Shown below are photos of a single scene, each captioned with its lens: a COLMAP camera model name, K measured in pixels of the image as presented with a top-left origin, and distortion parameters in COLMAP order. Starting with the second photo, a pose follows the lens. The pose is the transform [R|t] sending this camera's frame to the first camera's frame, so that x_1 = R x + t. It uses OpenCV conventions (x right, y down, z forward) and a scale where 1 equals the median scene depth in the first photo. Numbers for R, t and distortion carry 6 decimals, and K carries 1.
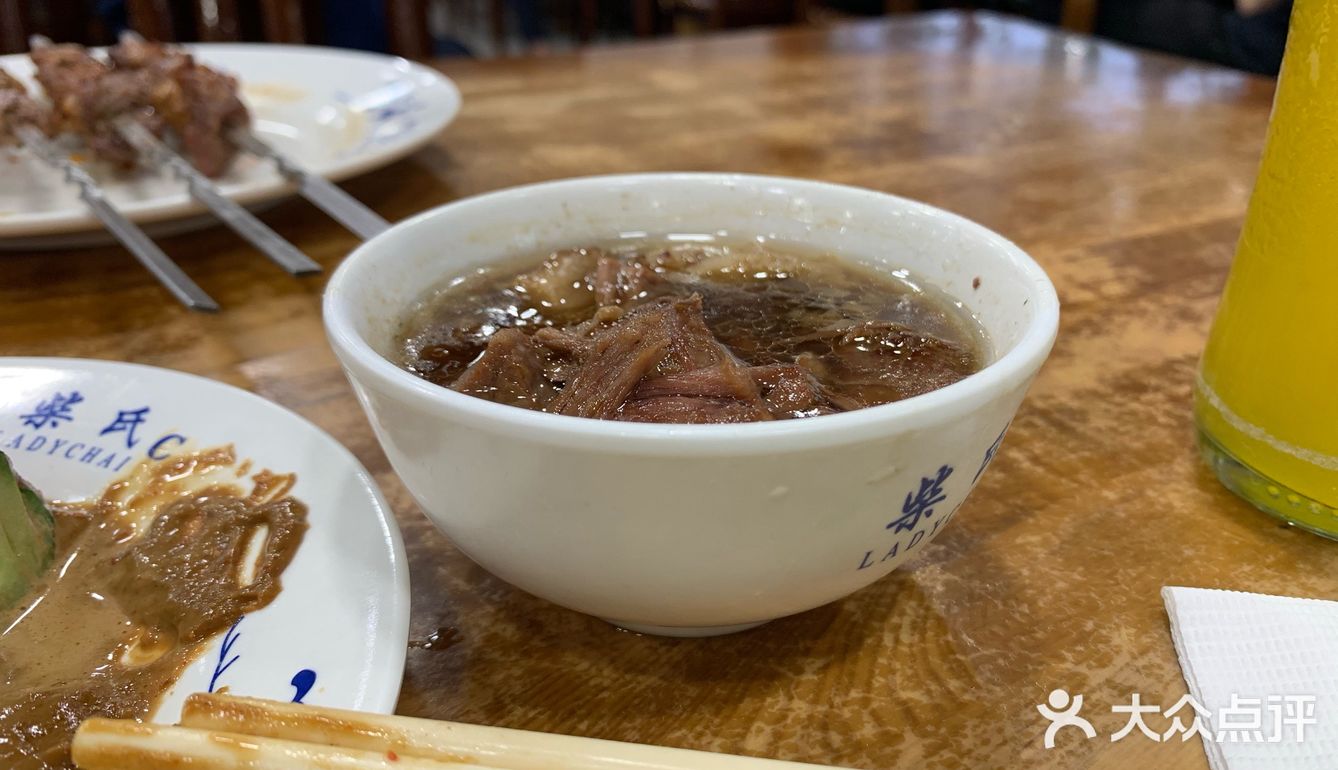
lens RADIAL K [[1080.6, 0, 669.0], [0, 1080.6, 385.0], [0, 0, 1]] dist [0.014031, 0.002949]
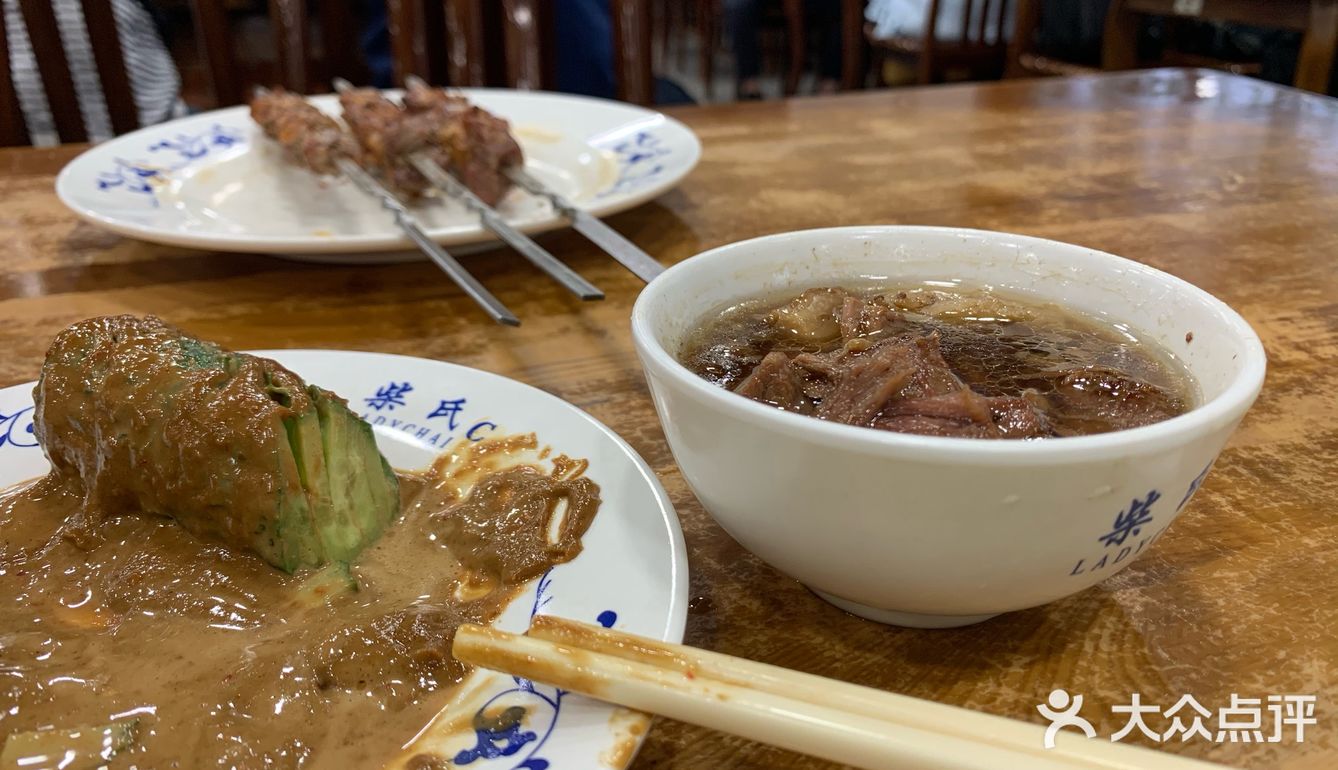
lens RADIAL K [[1080.6, 0, 669.0], [0, 1080.6, 385.0], [0, 0, 1]] dist [0.014031, 0.002949]
pose [[0.984824, 0.066178, -0.160443, -0.061743], [-0.070881, 0.997202, -0.023762, 0.019124], [0.158422, 0.034774, 0.986759, -0.185543]]
